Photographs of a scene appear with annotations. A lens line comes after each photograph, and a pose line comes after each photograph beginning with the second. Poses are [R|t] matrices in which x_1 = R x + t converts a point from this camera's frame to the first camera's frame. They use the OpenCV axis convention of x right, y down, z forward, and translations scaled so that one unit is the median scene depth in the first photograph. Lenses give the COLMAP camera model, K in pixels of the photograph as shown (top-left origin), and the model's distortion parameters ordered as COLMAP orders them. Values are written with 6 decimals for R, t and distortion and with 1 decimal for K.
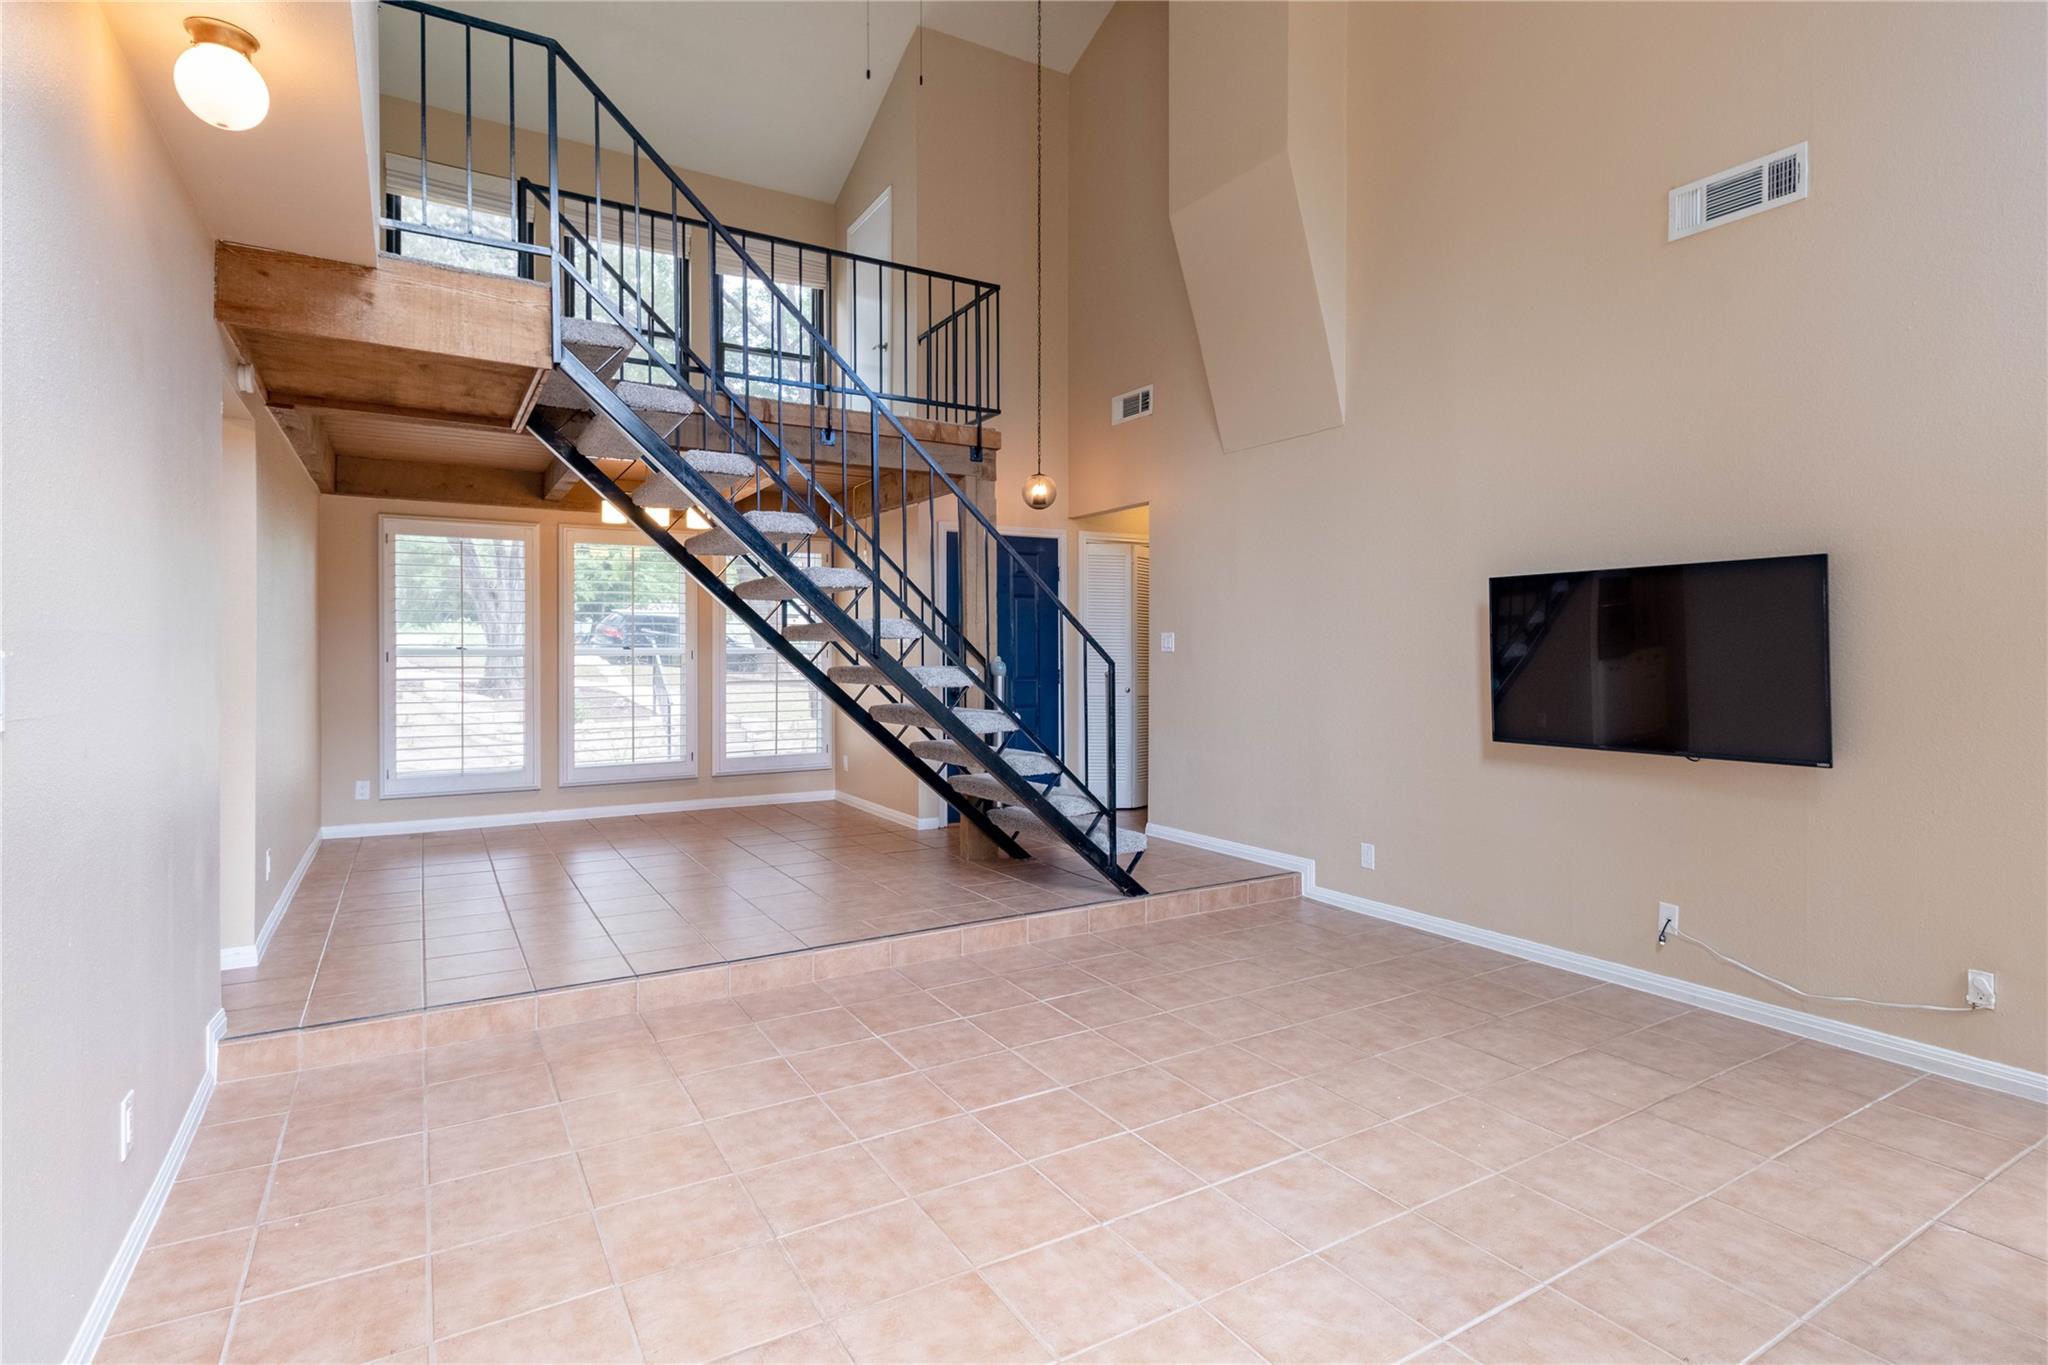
lens RADIAL K [[1004.4, 0, 1029.1], [0, 1004.4, 647.8], [0, 0, 1]] dist [0.000501, 0.001182]
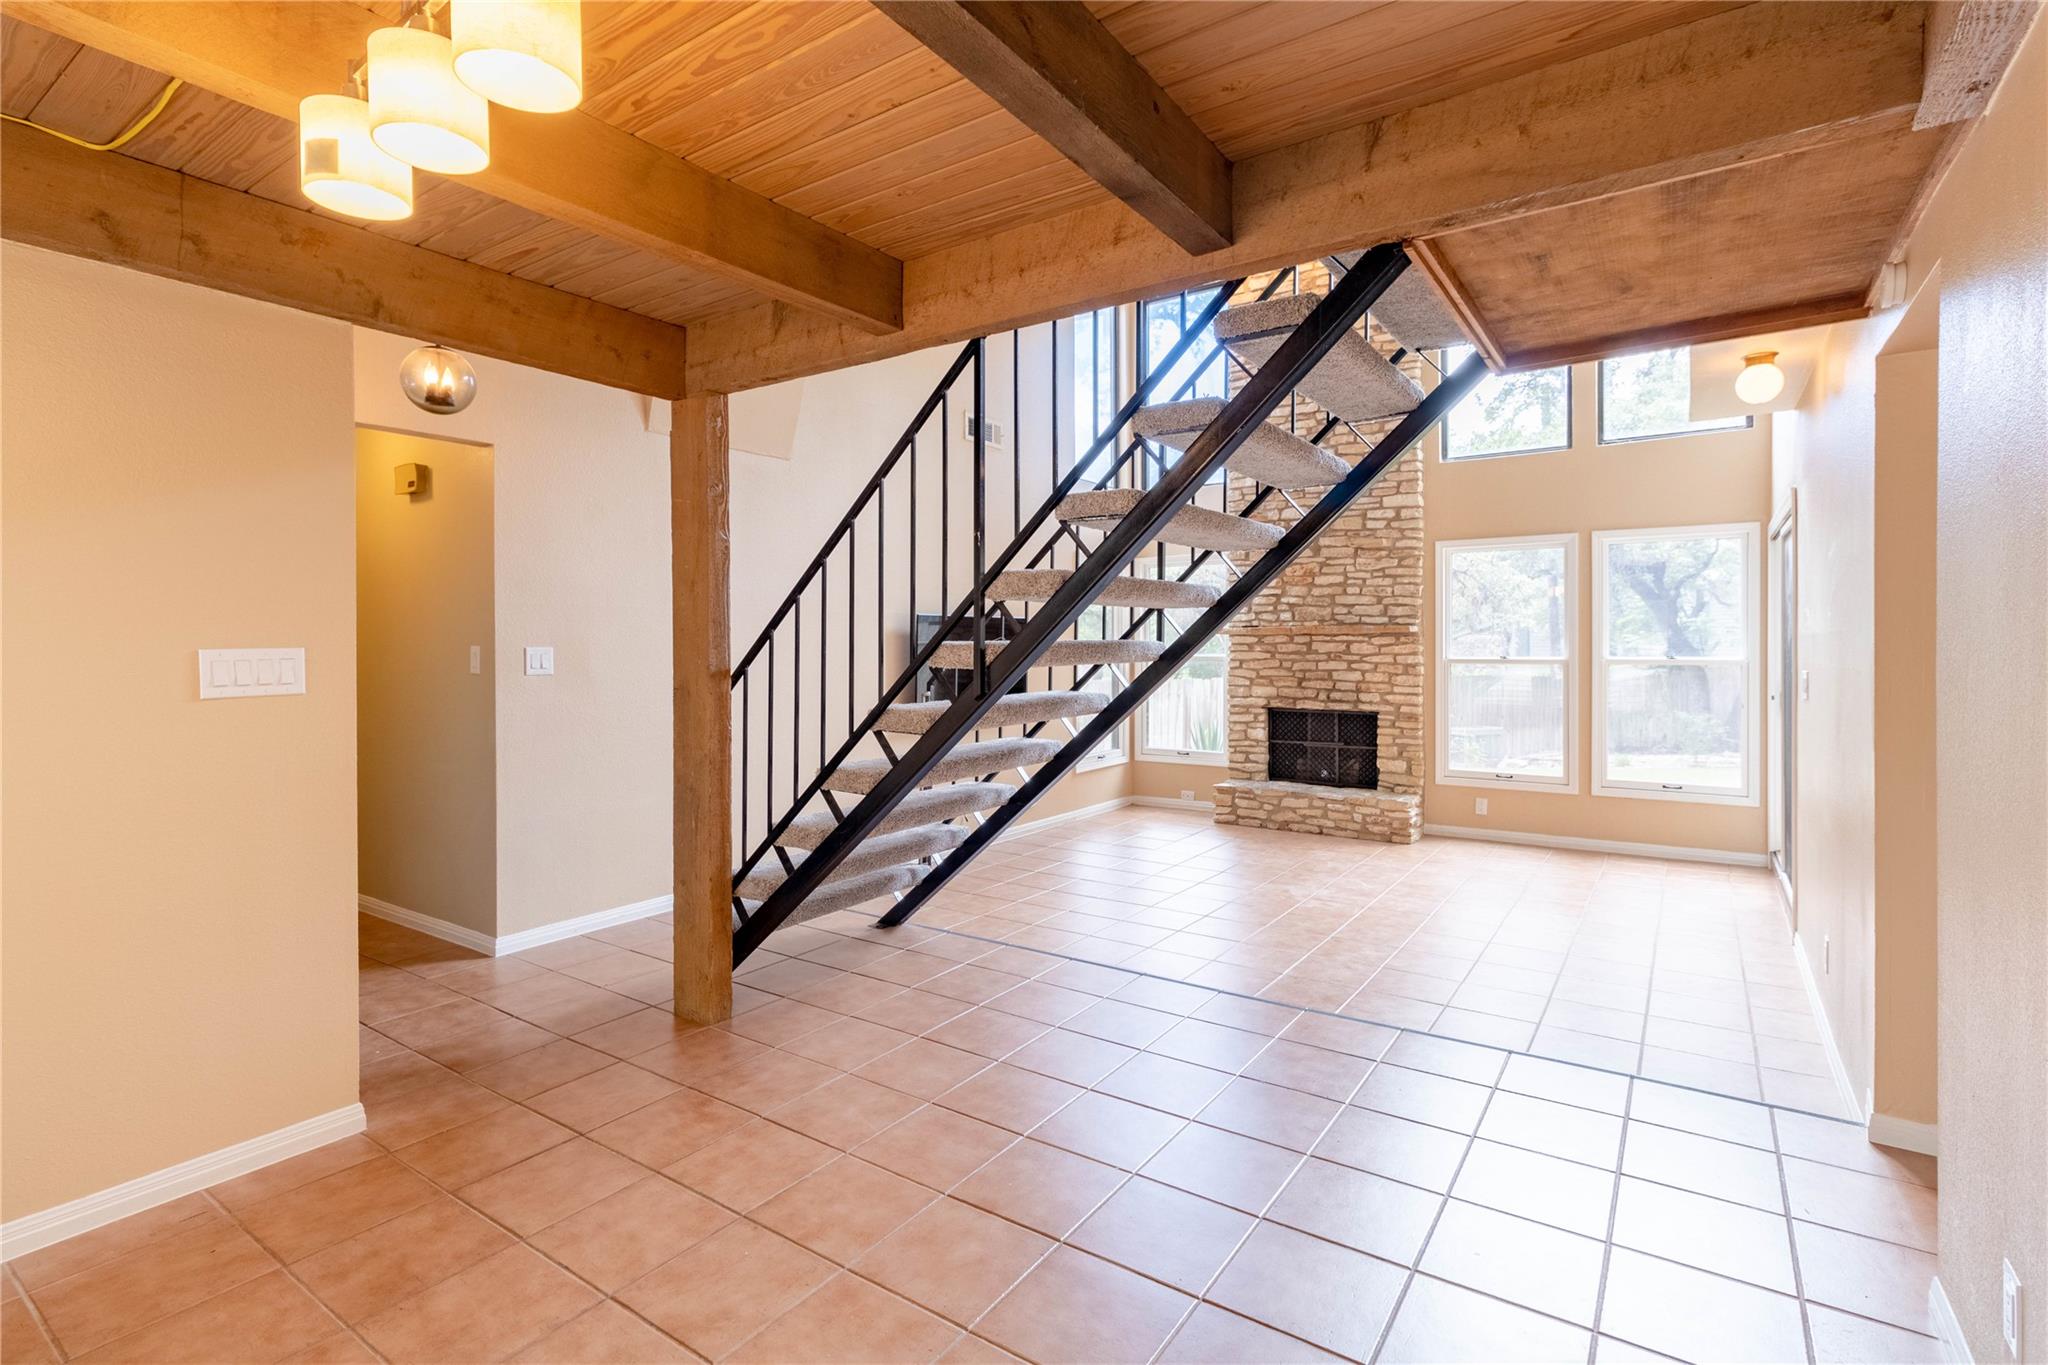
lens RADIAL K [[973.0, 0, 1034.7], [0, 973.0, 650.3], [0, 0, 1]] dist [0.003637, -0.000012]
pose [[-0.415420, -0.003456, 0.909623, -1.113715], [0.000959, 0.999991, 0.004238, -0.027355], [-0.909629, 0.002632, -0.415413, 1.757143]]
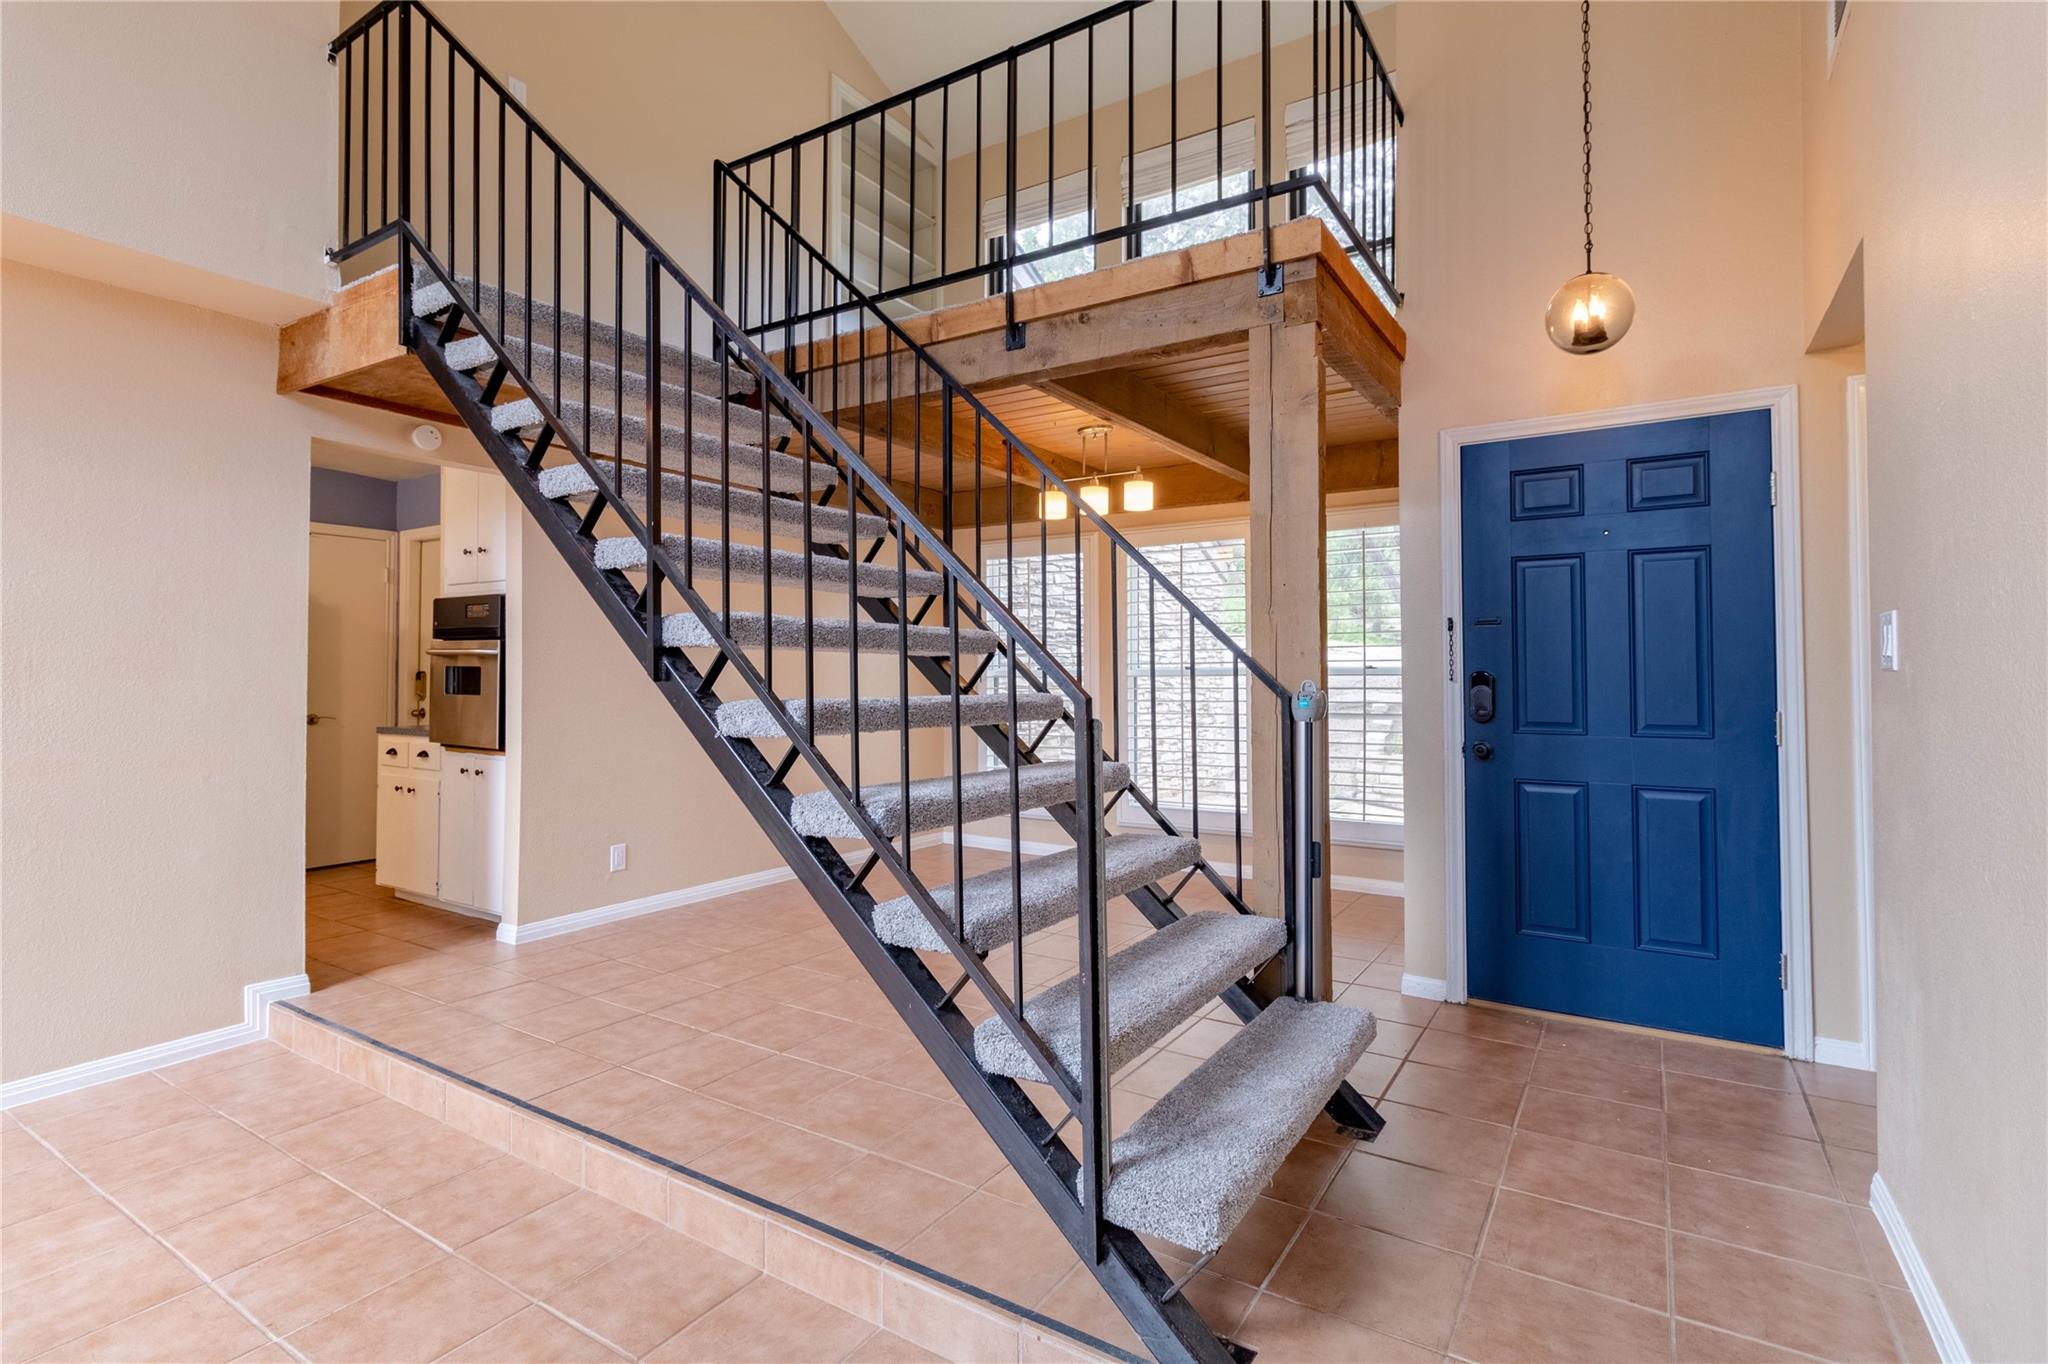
lens RADIAL K [[973.0, 0, 1034.7], [0, 973.0, 649.8], [0, 0, 1]] dist [0.003637, -0.000012]
pose [[0.447102, -0.023812, -0.894166, 0.537450], [0.002672, 0.999677, -0.025285, 0.009649], [0.894479, 0.008916, 0.447022, 1.109785]]
